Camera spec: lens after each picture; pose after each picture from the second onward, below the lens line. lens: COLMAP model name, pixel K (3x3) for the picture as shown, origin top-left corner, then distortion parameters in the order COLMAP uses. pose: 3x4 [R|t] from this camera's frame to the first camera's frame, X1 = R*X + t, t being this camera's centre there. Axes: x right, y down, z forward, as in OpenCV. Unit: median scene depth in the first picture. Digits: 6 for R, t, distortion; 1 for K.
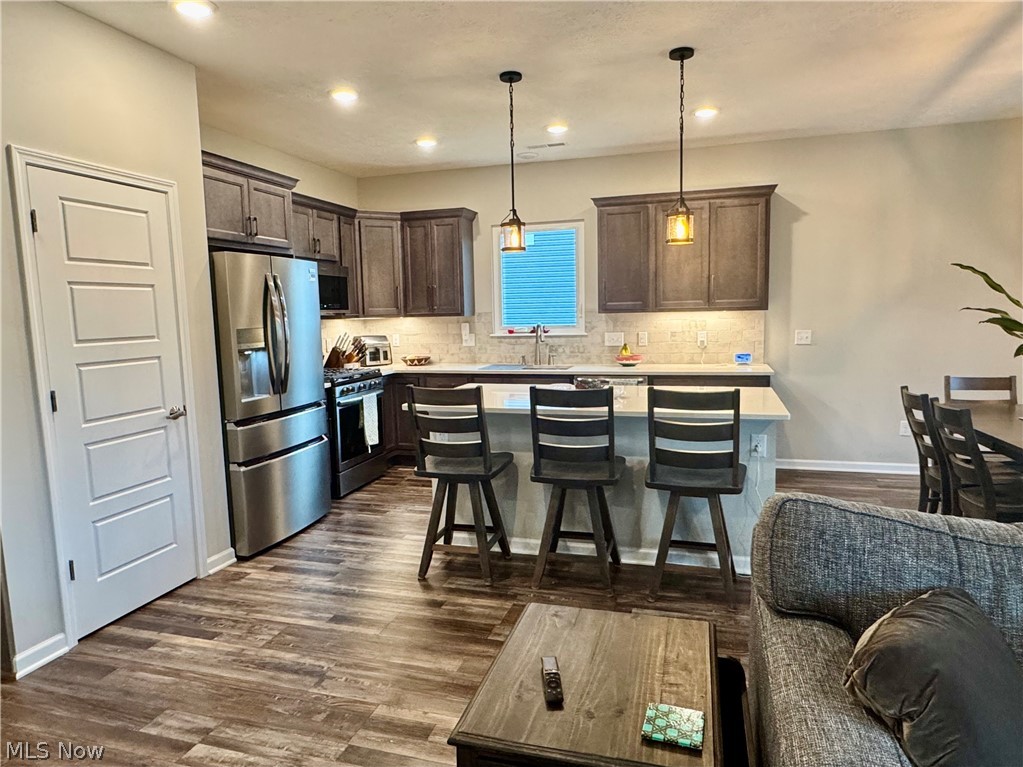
lens RADIAL K [[650.4, 0, 510.0], [0, 650.4, 383.6], [0, 0, 1]] dist [-0.004298, 0.002900]
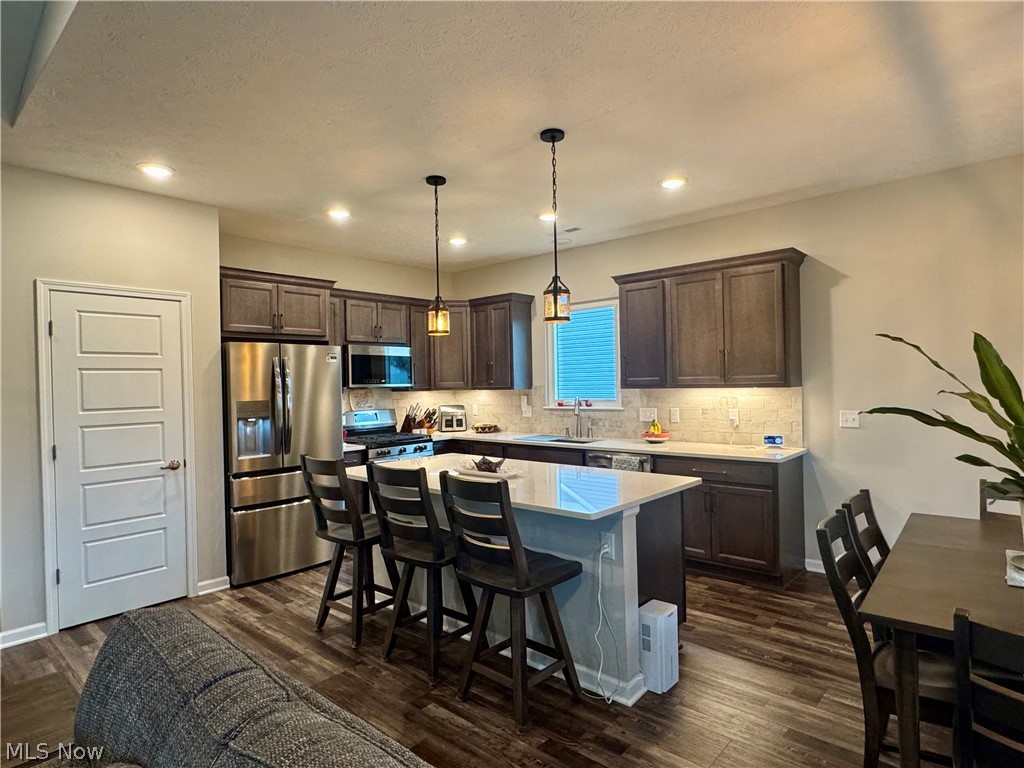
lens RADIAL K [[574.5, 0, 512.2], [0, 574.5, 385.2], [0, 0, 1]] dist [-0.005007, 0.002147]
pose [[0.907931, 0.006424, -0.419070, 0.367785], [-0.047870, 0.994929, -0.088460, -0.028287], [0.416377, 0.100376, 0.903634, 0.137389]]
